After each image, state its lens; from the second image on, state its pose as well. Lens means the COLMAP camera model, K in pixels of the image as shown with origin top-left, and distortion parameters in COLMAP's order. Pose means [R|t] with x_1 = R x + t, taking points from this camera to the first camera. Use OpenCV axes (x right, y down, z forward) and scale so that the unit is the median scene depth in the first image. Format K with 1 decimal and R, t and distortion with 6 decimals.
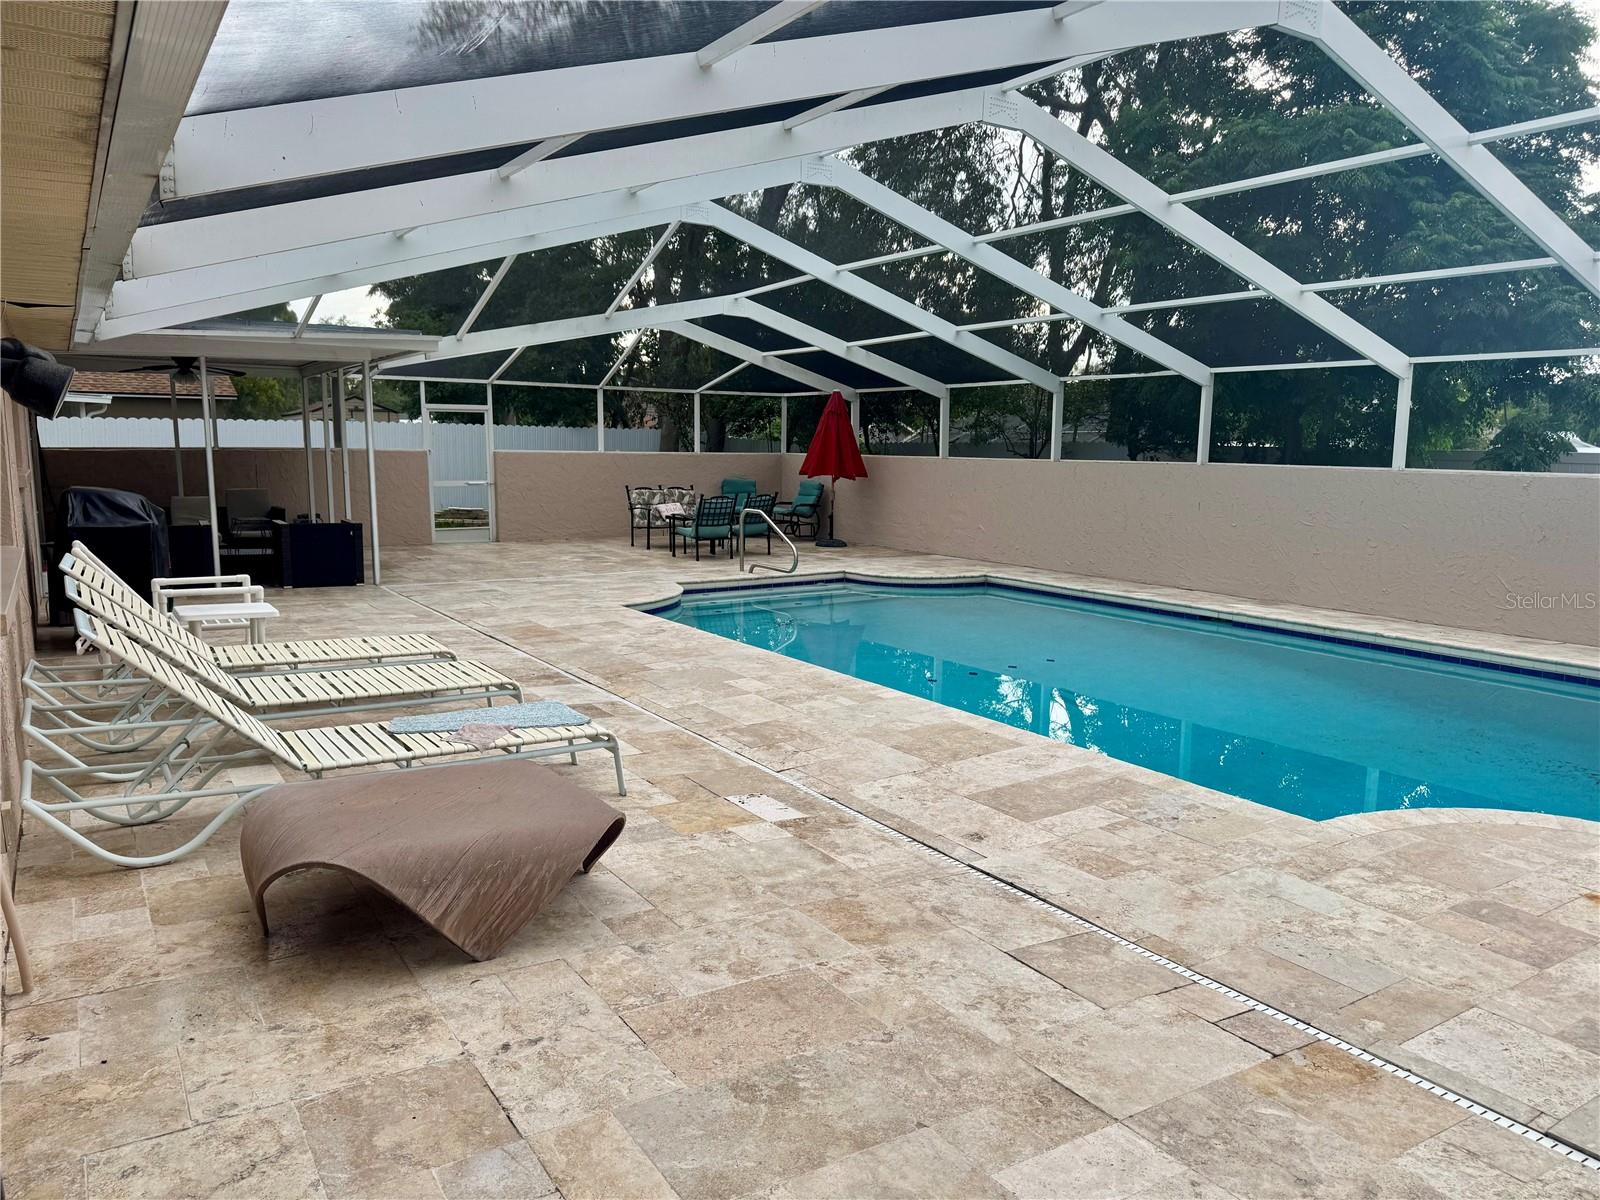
lens RADIAL K [[1115.5, 0, 795.3], [0, 1115.5, 599.9], [0, 0, 1]] dist [0.070526, -0.092848]
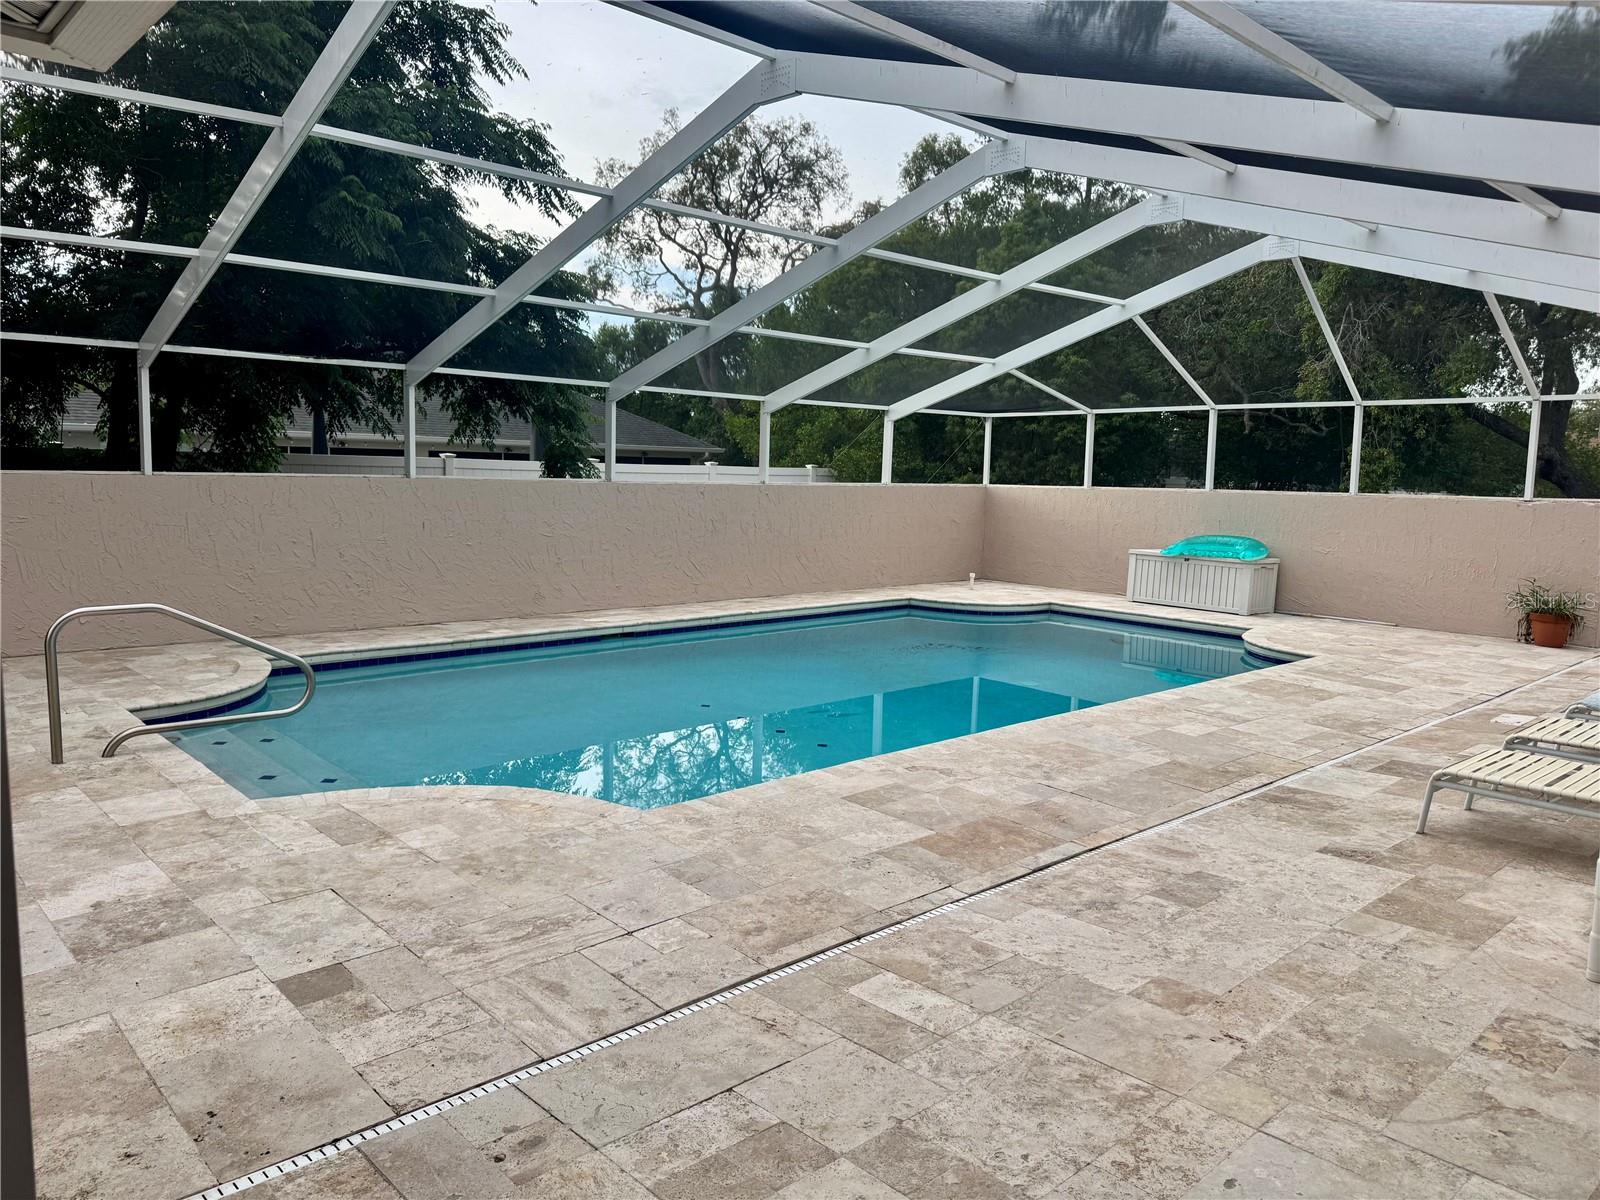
lens RADIAL K [[1115.5, 0, 804.9], [0, 1115.5, 601.0], [0, 0, 1]] dist [0.070526, -0.092848]
pose [[-0.162579, -0.126885, 0.978503, -0.710041], [0.123143, 0.981334, 0.147712, -0.157069], [-0.978981, 0.144510, -0.143920, 1.084290]]
